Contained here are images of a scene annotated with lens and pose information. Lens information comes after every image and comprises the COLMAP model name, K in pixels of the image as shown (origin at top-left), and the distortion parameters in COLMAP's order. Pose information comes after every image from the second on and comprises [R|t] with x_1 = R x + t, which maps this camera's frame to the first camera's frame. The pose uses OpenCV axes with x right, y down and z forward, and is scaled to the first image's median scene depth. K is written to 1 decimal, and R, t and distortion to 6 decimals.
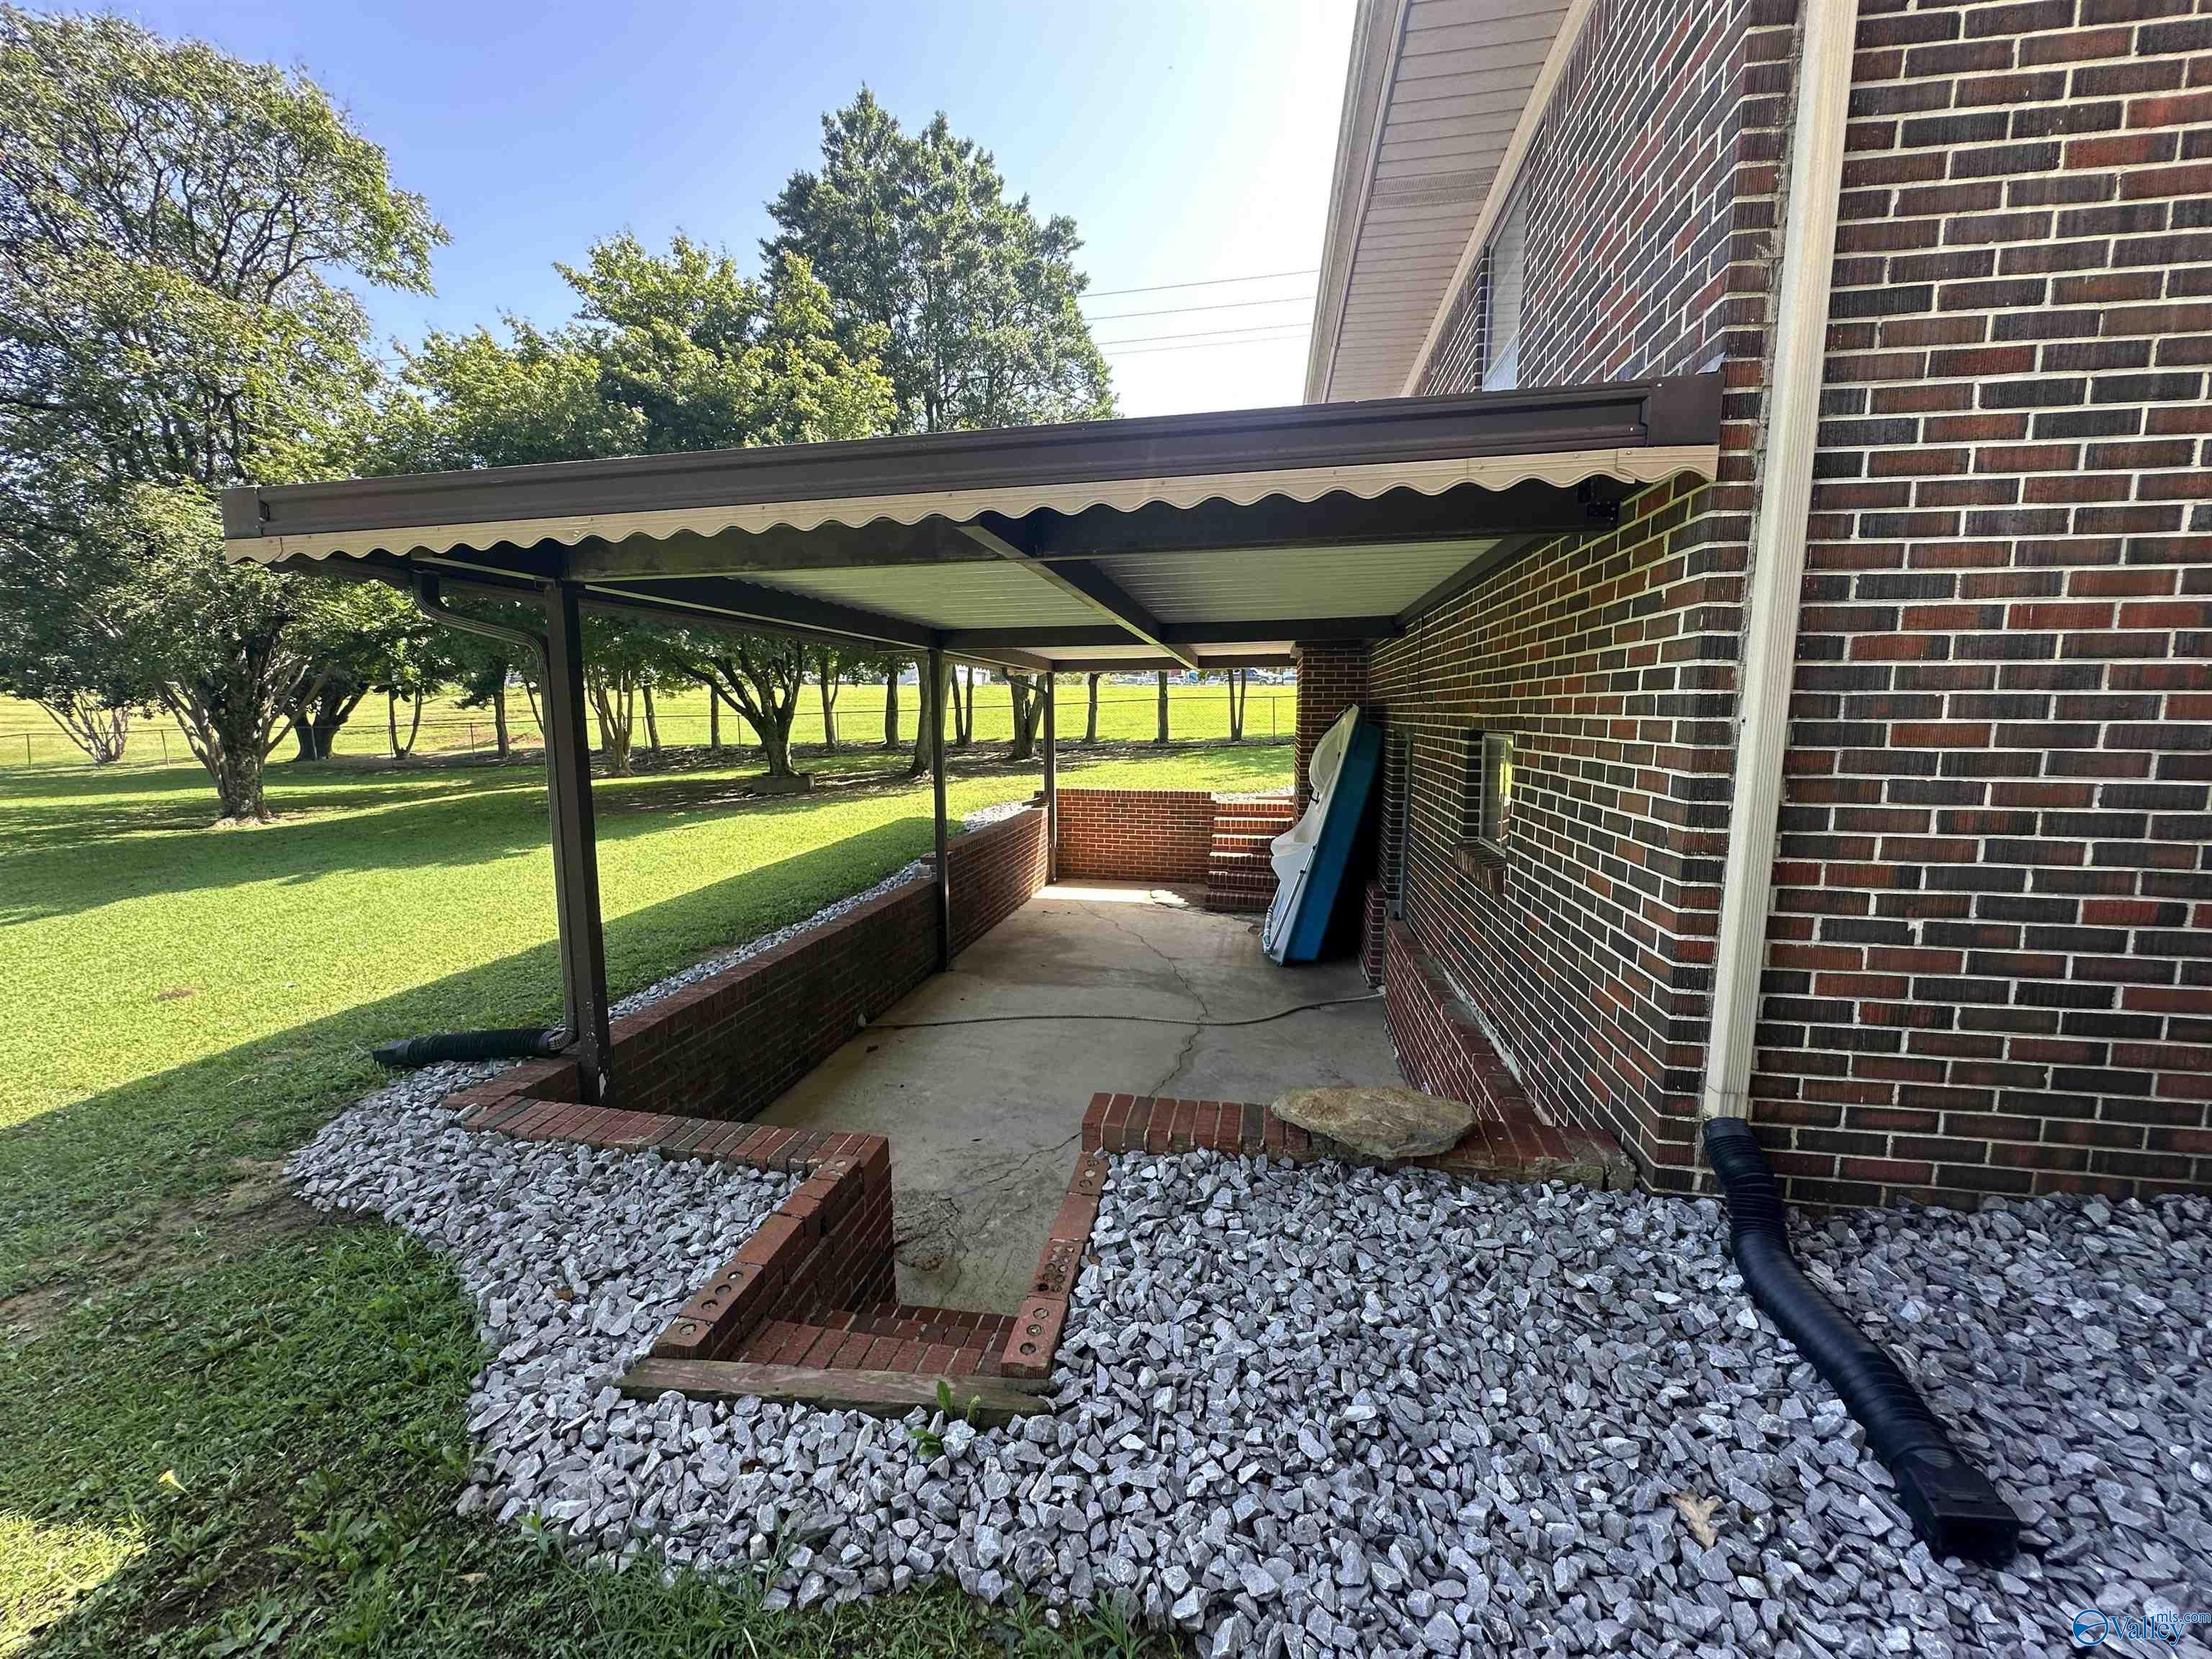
lens RADIAL K [[880.6, 0, 1114.9], [0, 880.6, 834.1], [0, 0, 1]] dist [-0.003046, -0.000244]
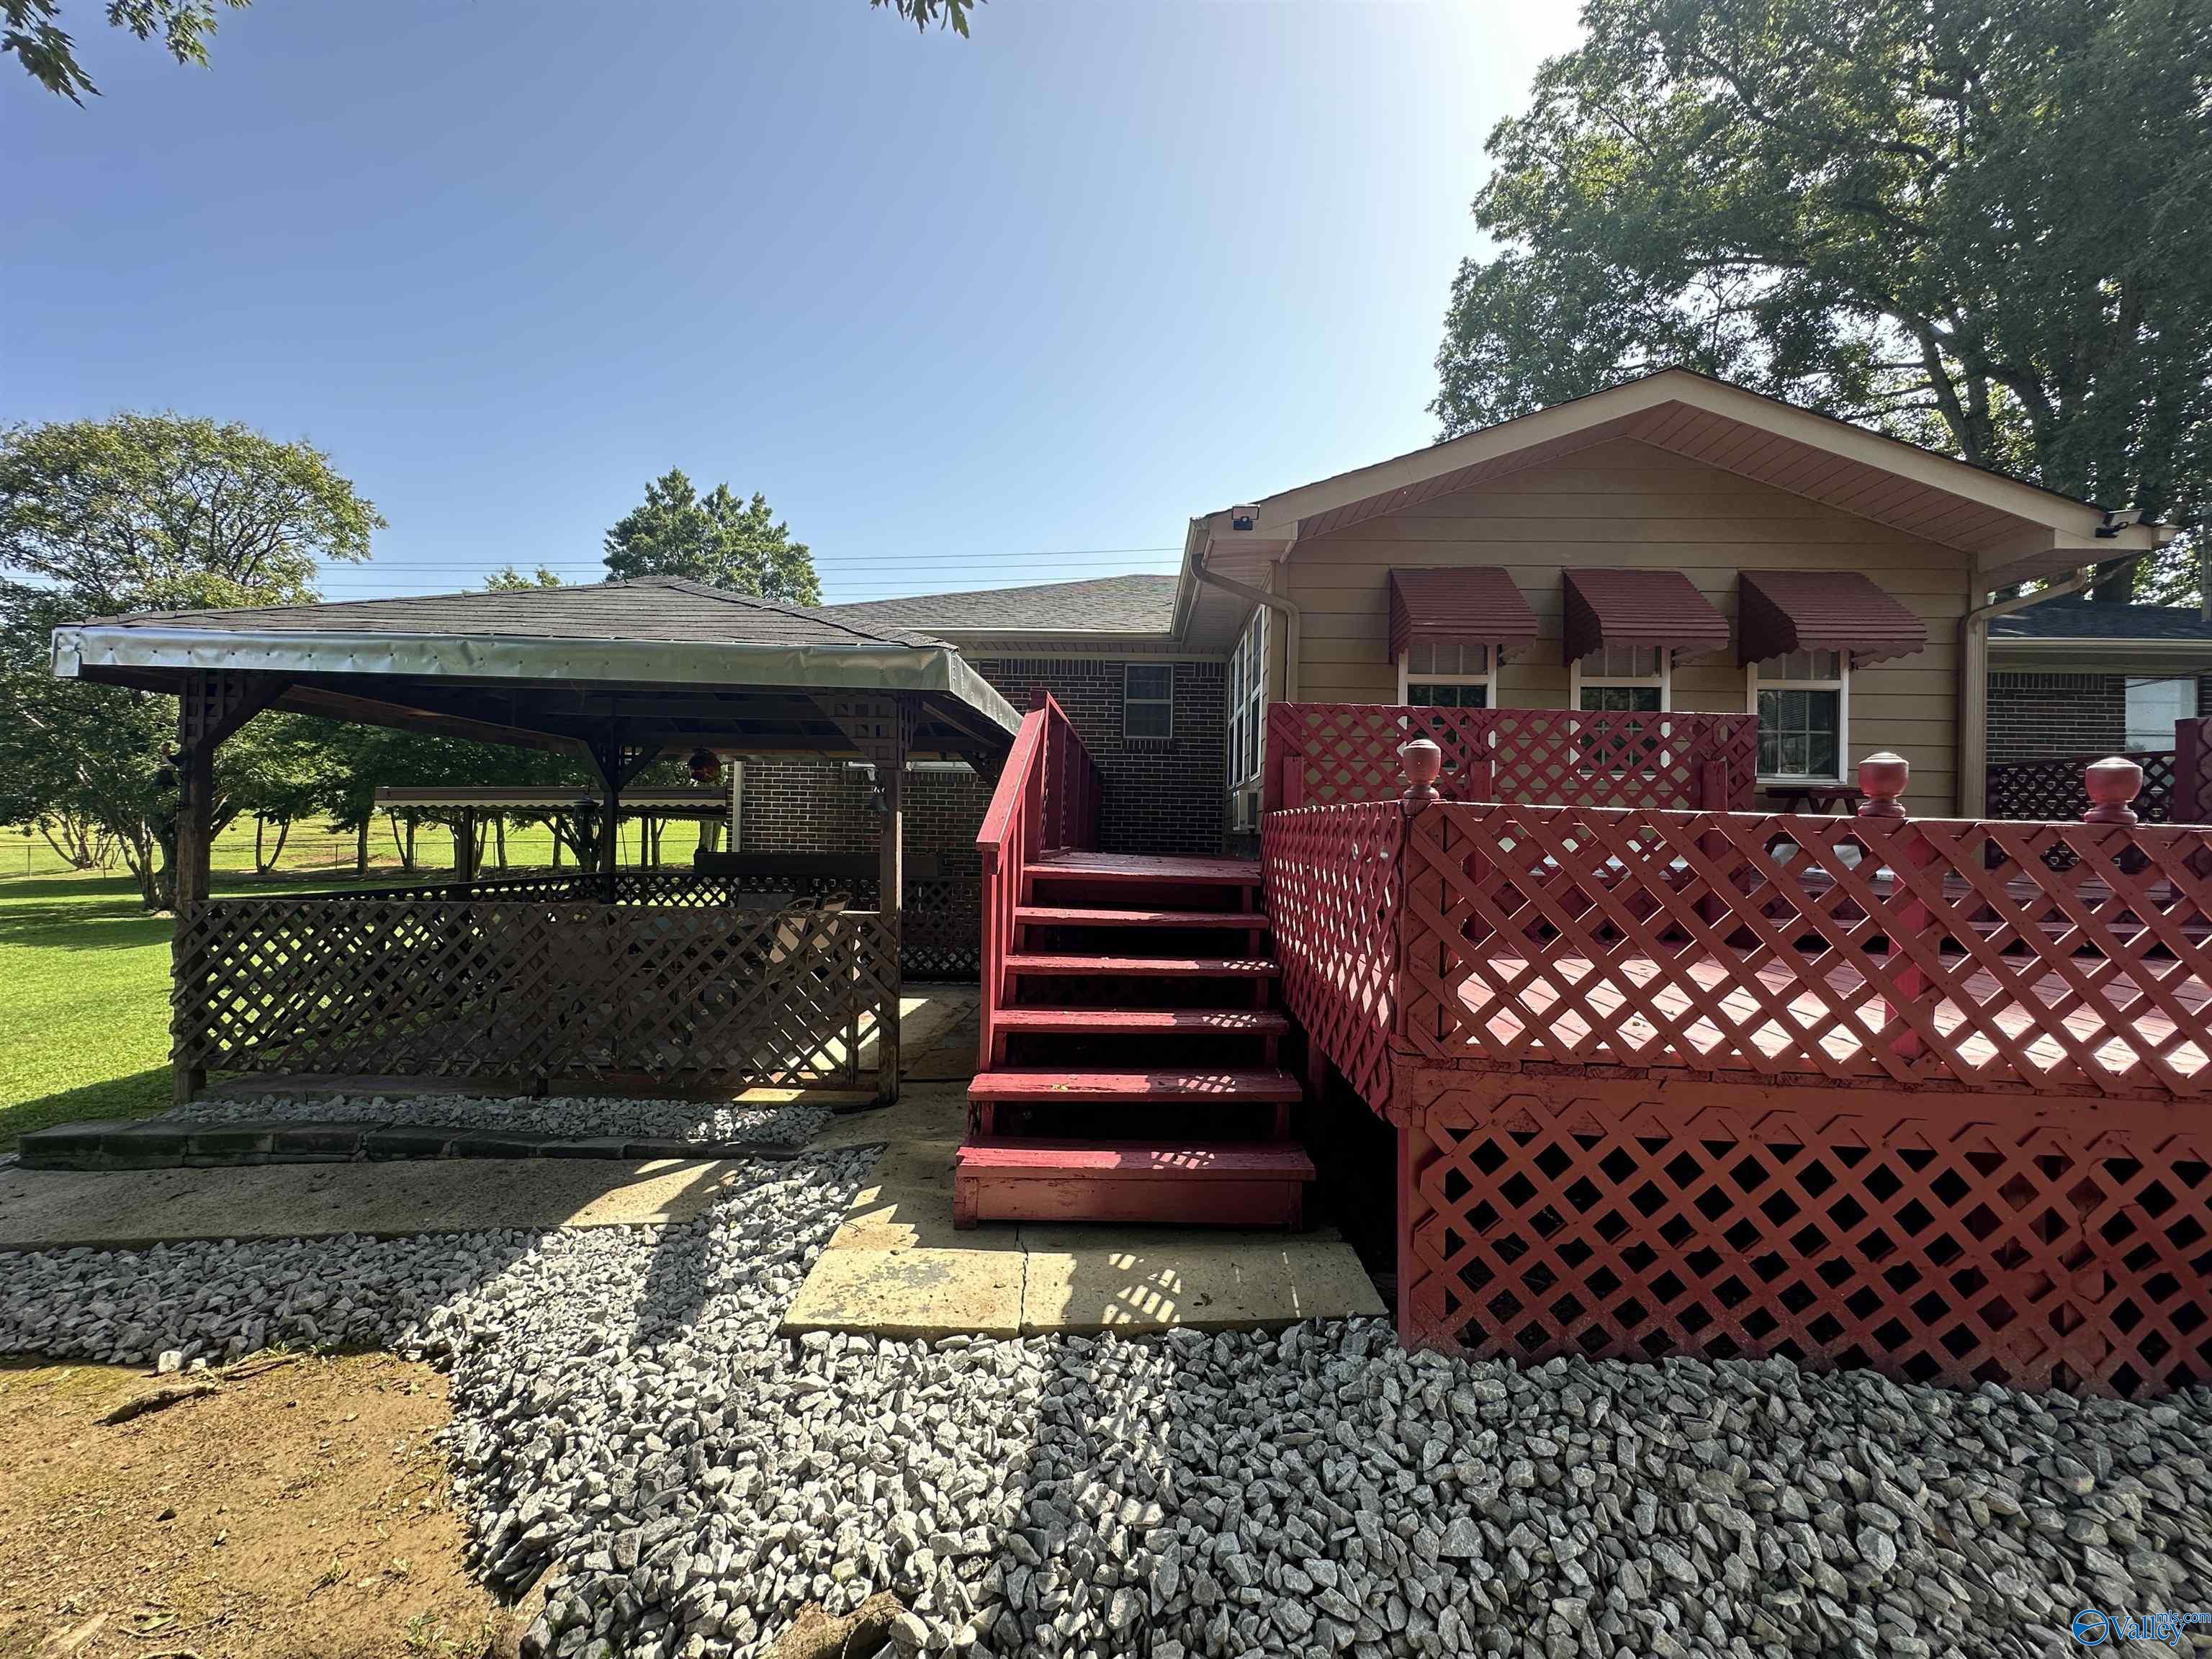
lens RADIAL K [[880.6, 0, 1097.4], [0, 880.6, 819.8], [0, 0, 1]] dist [-0.003046, -0.000244]
pose [[0.994055, 0.018623, 0.107272, 0.153804], [-0.001055, 0.986865, -0.161545, 0.030668], [-0.108872, 0.160471, 0.981018, -0.273752]]
